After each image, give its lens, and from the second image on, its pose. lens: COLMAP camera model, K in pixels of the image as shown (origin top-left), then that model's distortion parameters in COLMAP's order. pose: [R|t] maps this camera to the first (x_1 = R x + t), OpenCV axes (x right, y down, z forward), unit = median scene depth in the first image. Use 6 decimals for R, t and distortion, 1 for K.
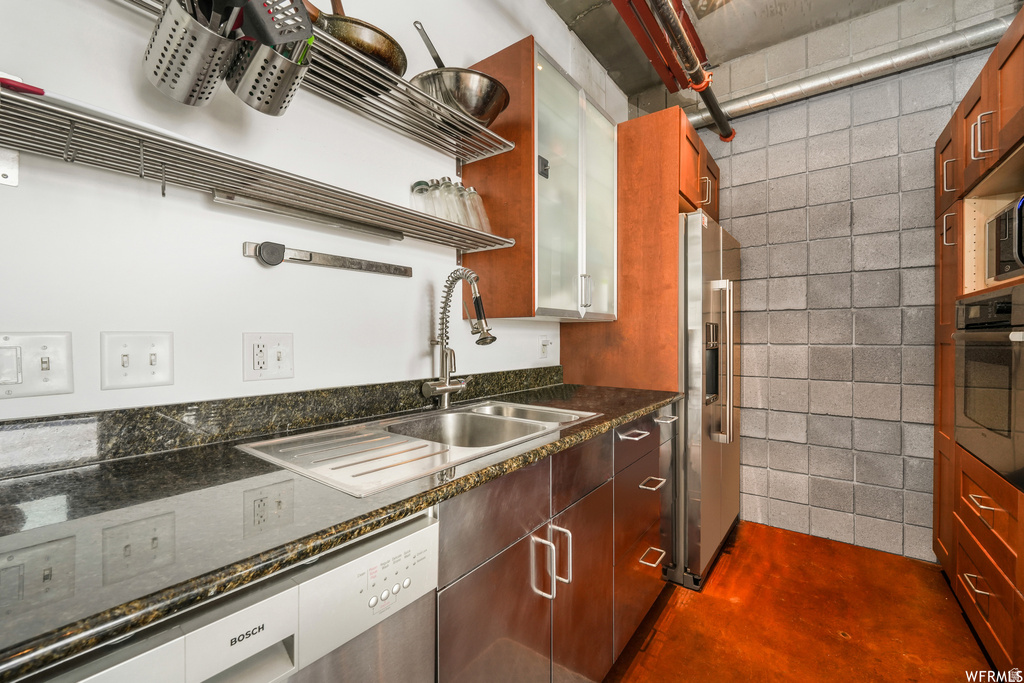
lens RADIAL K [[421.8, 0, 515.3], [0, 421.8, 340.7], [0, 0, 1]] dist [-0.003317, -0.000551]
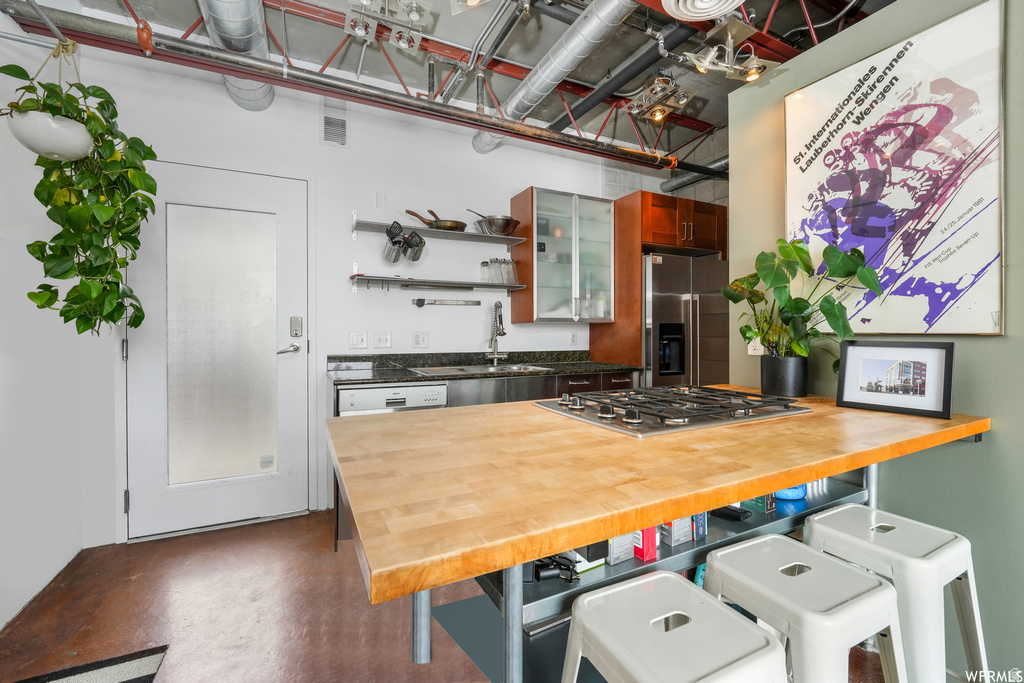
lens RADIAL K [[421.8, 0, 508.4], [0, 421.8, 335.3], [0, 0, 1]] dist [-0.003317, -0.000551]
pose [[0.888256, 0.002856, -0.459341, 0.666323], [-0.003505, 0.999994, -0.000559, 0.004598], [0.459336, 0.002107, 0.888260, -0.661277]]
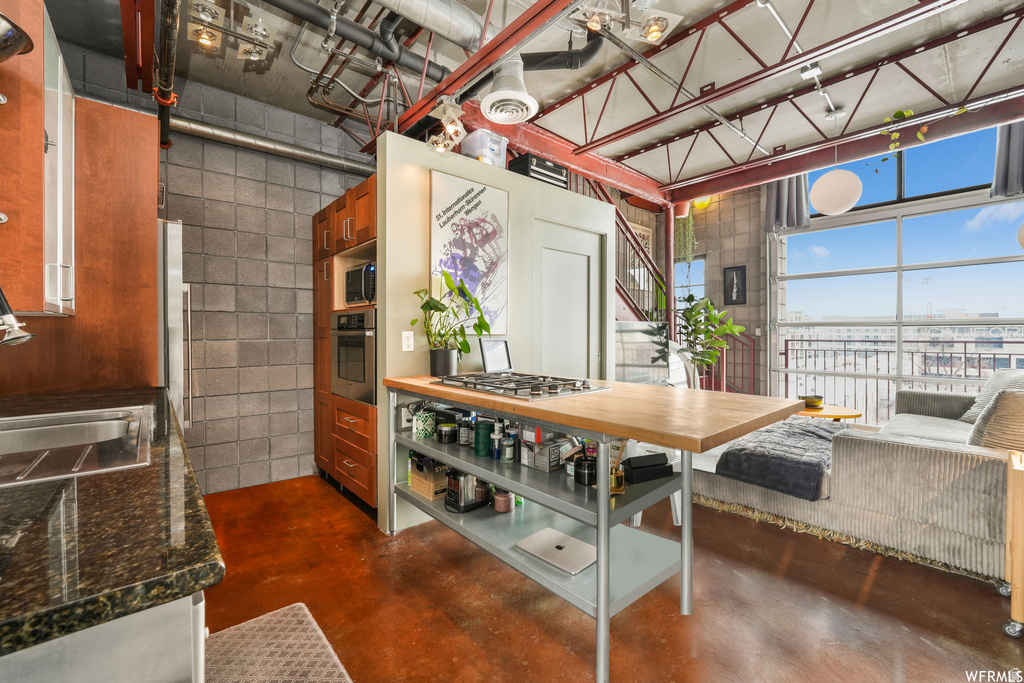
lens RADIAL K [[421.8, 0, 510.9], [0, 421.8, 336.9], [0, 0, 1]] dist [-0.003317, -0.000551]
pose [[0.215264, -0.008890, 0.976515, -0.449246], [0.008812, 0.999936, 0.007160, -0.001568], [-0.976516, 0.007064, 0.215328, -0.097952]]
